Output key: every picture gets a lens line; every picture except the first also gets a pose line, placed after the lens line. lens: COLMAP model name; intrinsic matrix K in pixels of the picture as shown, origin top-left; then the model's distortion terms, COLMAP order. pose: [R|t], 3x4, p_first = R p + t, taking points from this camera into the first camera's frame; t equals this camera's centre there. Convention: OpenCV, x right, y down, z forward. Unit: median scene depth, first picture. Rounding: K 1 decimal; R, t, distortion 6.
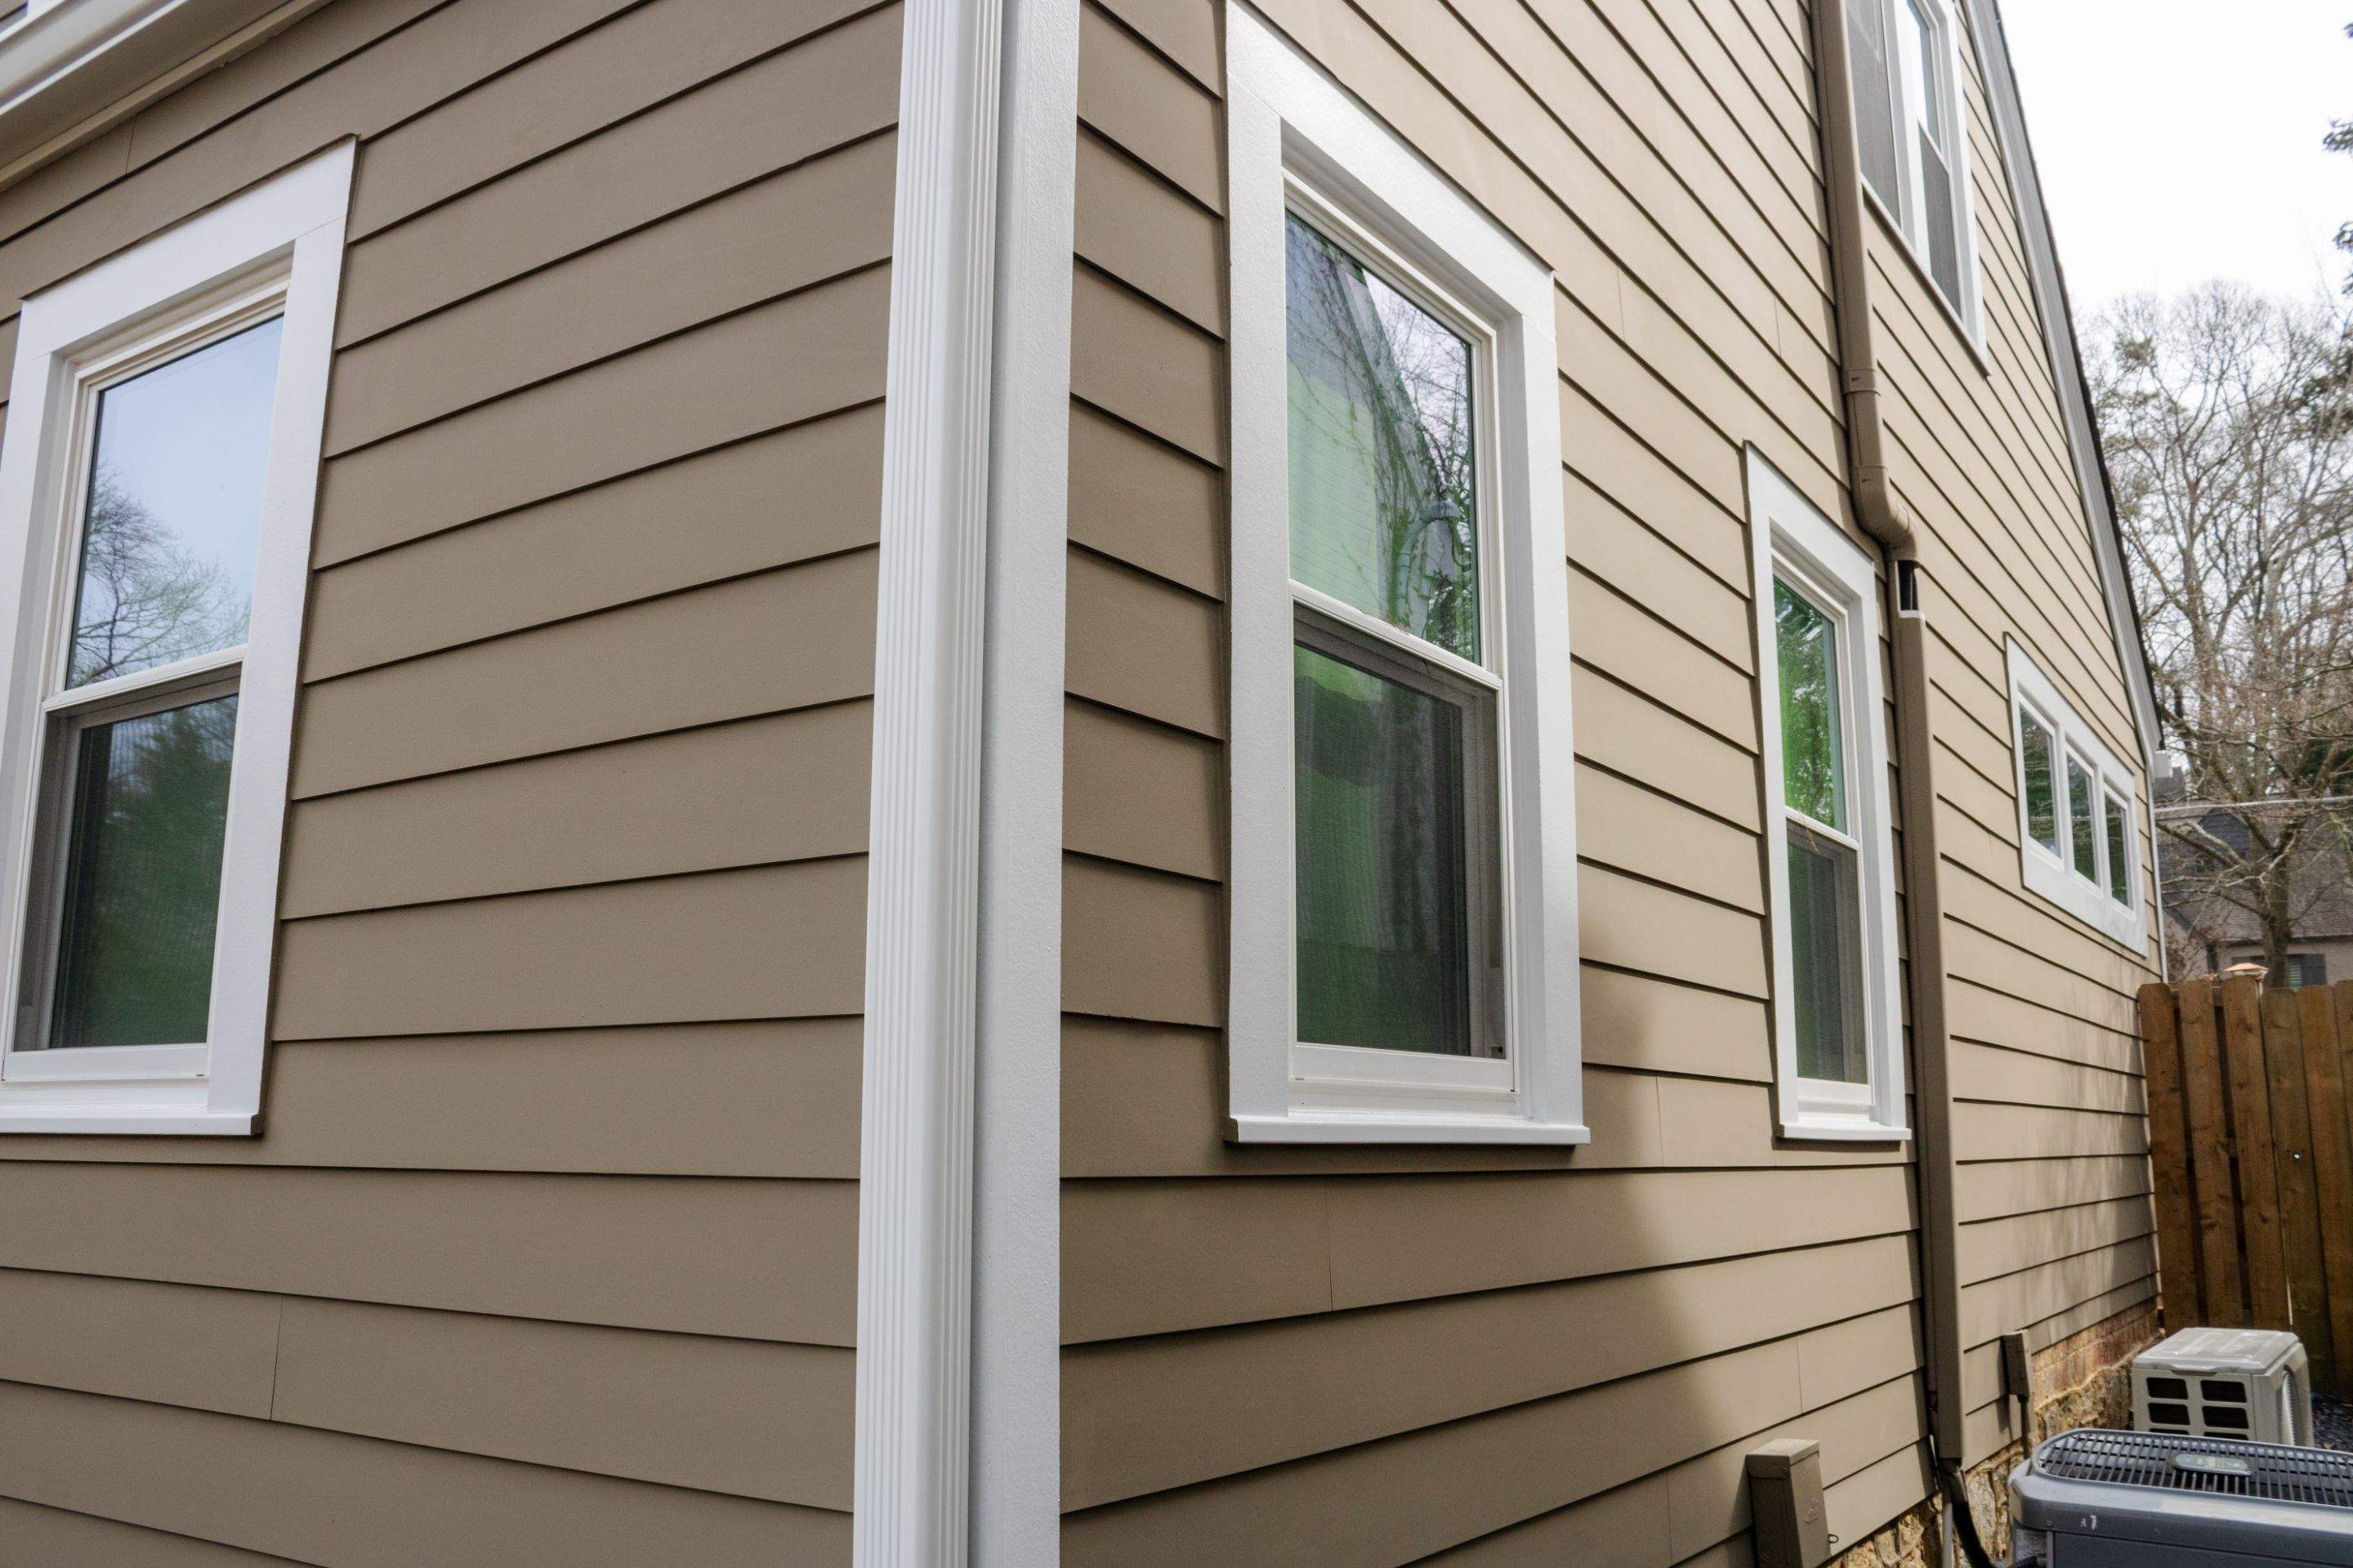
lens RADIAL K [[1910.2, 0, 1181.1], [0, 1910.2, 768.7], [0, 0, 1]] dist [-0.143886, 0.112261]
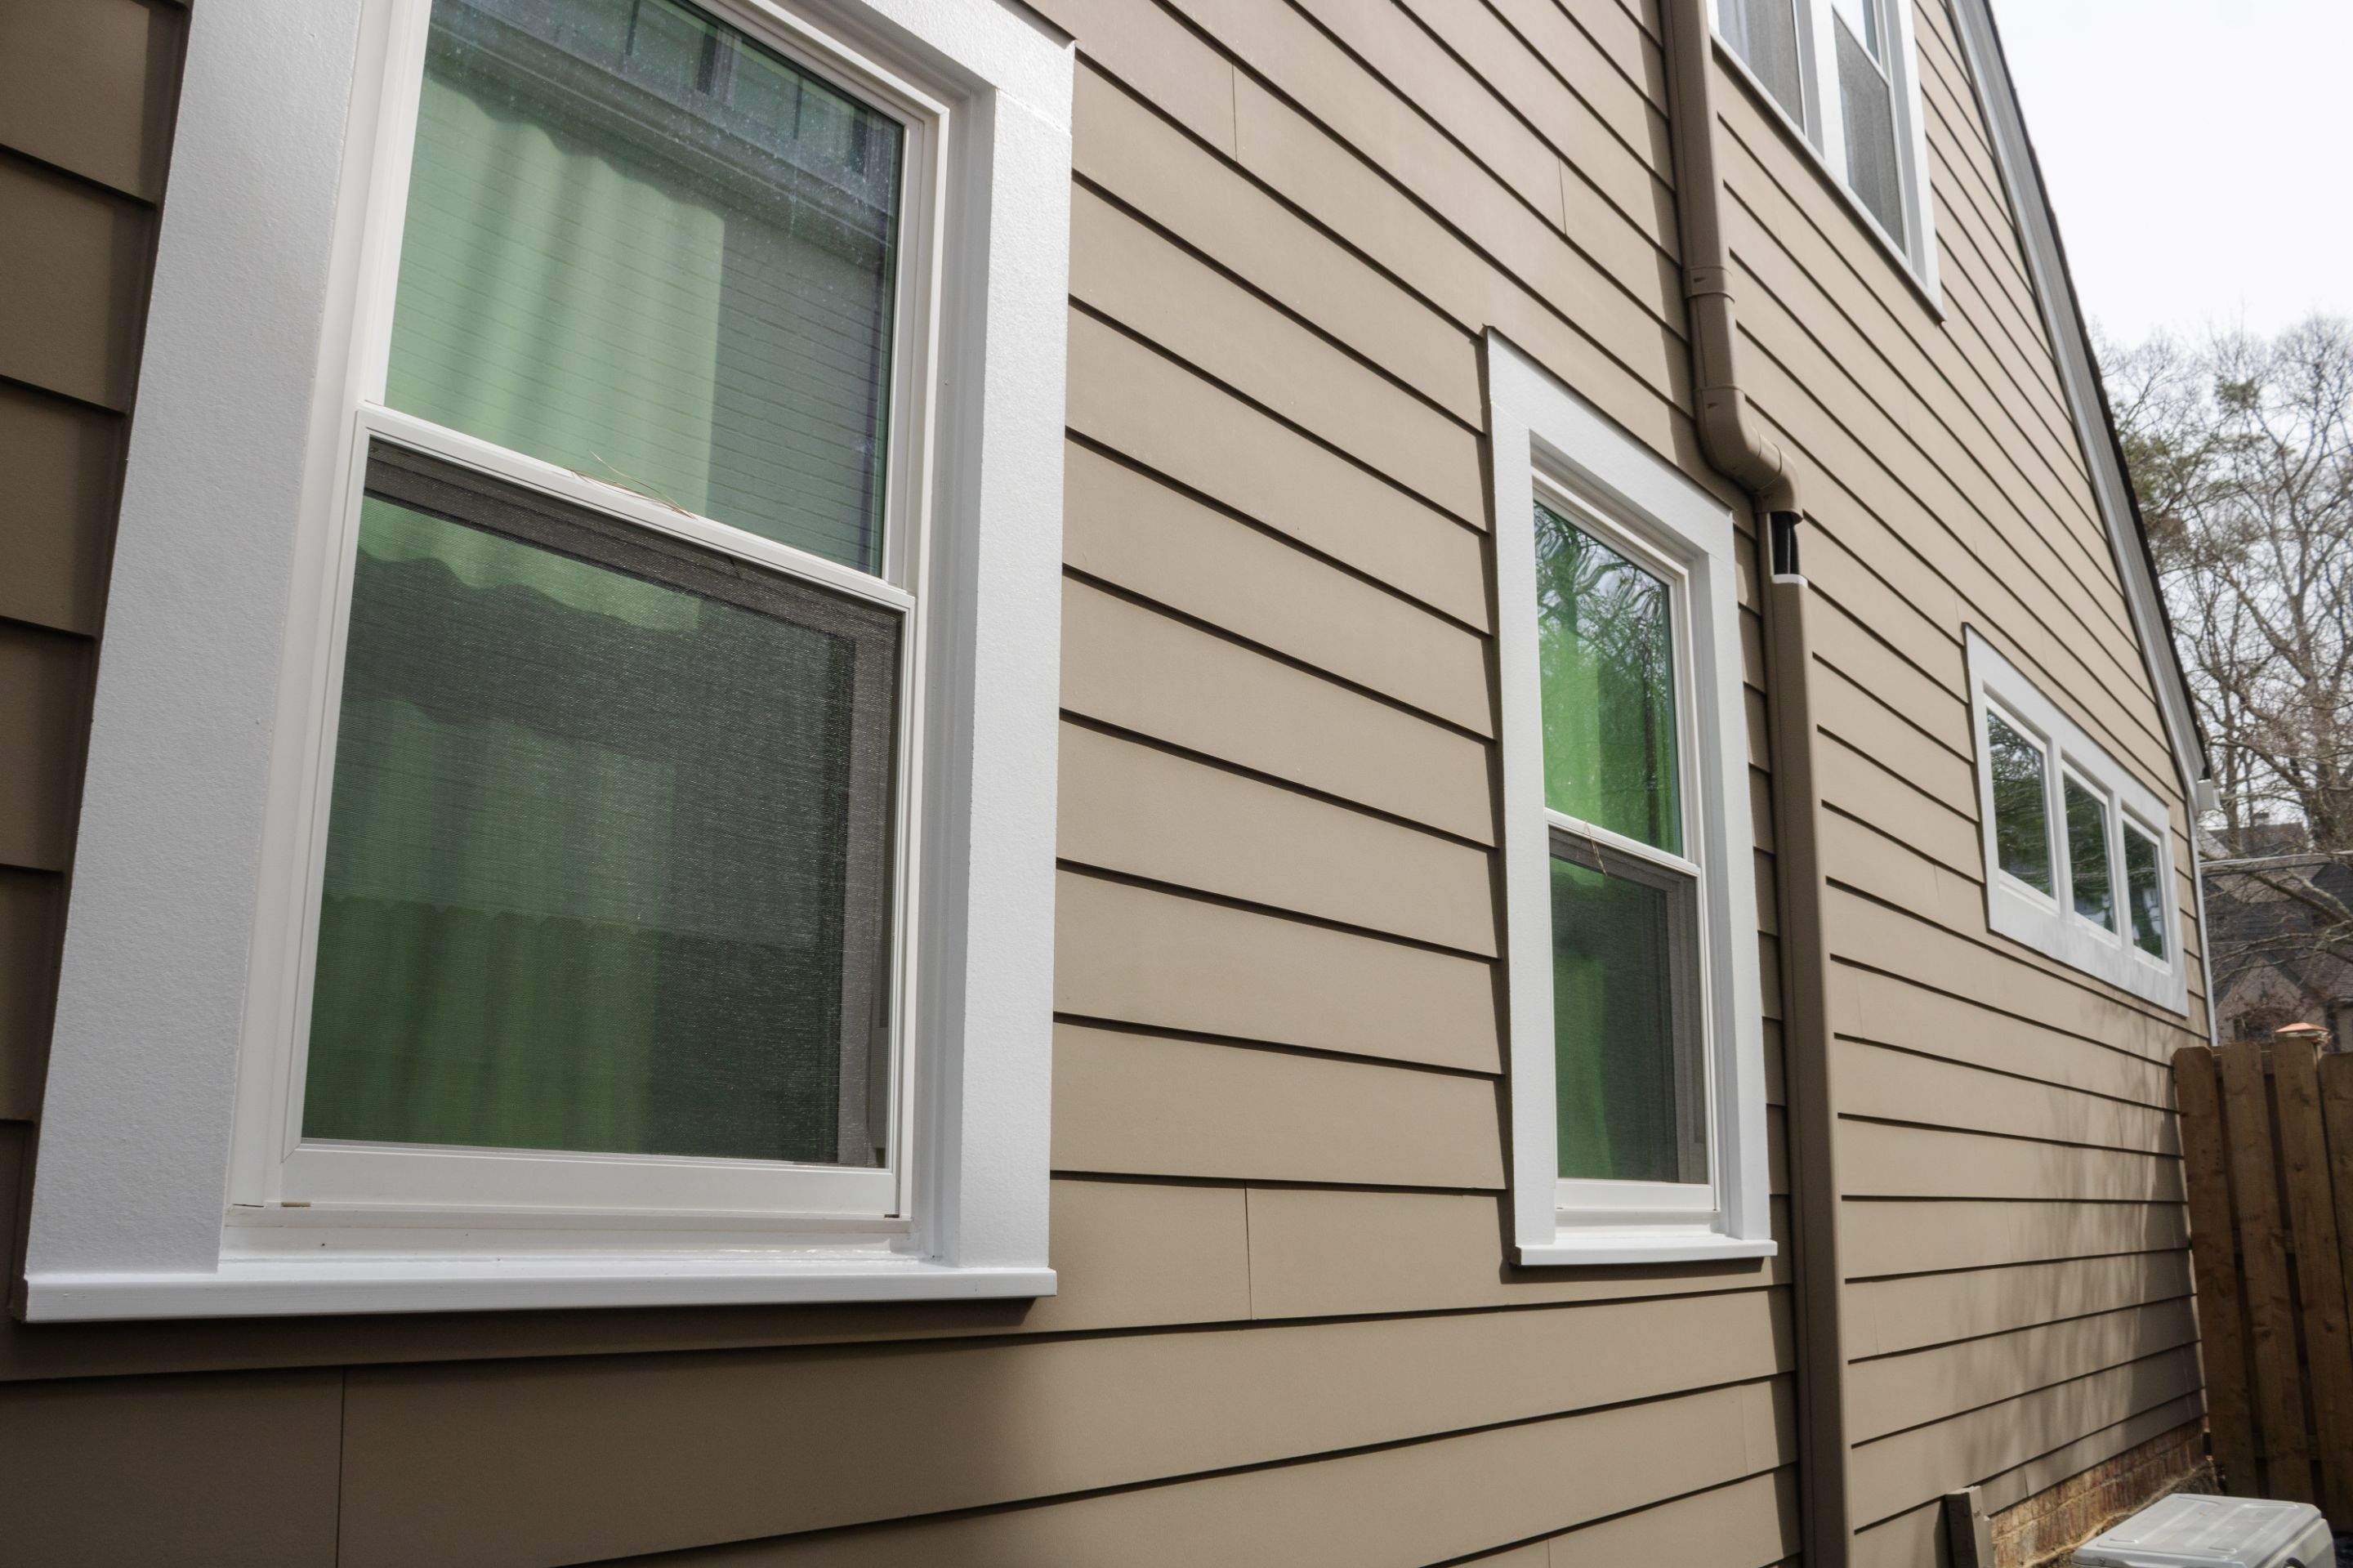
lens RADIAL K [[1910.2, 0, 1159.4], [0, 1910.2, 807.9], [0, 0, 1]] dist [-0.143886, 0.112261]
pose [[0.998006, -0.018193, -0.060437, 0.175697], [0.016993, 0.999649, -0.020319, 0.025459], [0.060786, 0.019251, 0.997965, 0.203040]]
